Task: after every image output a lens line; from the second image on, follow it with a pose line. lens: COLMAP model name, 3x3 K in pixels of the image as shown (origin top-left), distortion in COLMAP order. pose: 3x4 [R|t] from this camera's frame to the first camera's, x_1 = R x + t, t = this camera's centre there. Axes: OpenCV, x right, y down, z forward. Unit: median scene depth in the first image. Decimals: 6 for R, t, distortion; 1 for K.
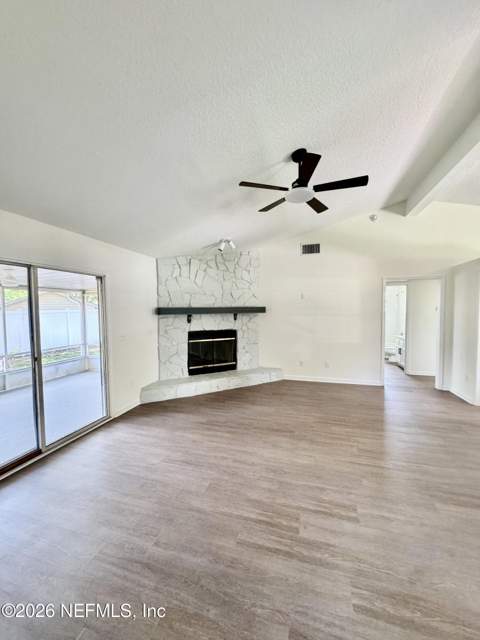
lens RADIAL K [[257.1, 0, 239.3], [0, 257.1, 320.6], [0, 0, 1]] dist [0.001521, 0.000320]
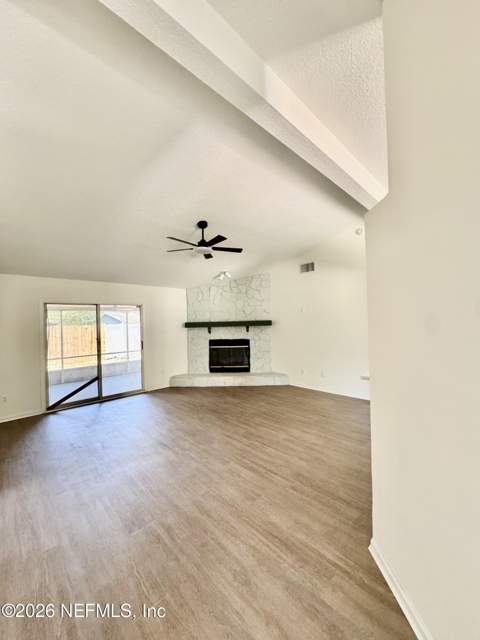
lens RADIAL K [[257.1, 0, 242.0], [0, 257.1, 320.8], [0, 0, 1]] dist [0.001521, 0.000320]
pose [[0.867277, -0.012432, -0.497670, 0.618671], [-0.005869, 0.999363, -0.035192, -0.010094], [0.497791, 0.033442, 0.866652, -0.095156]]
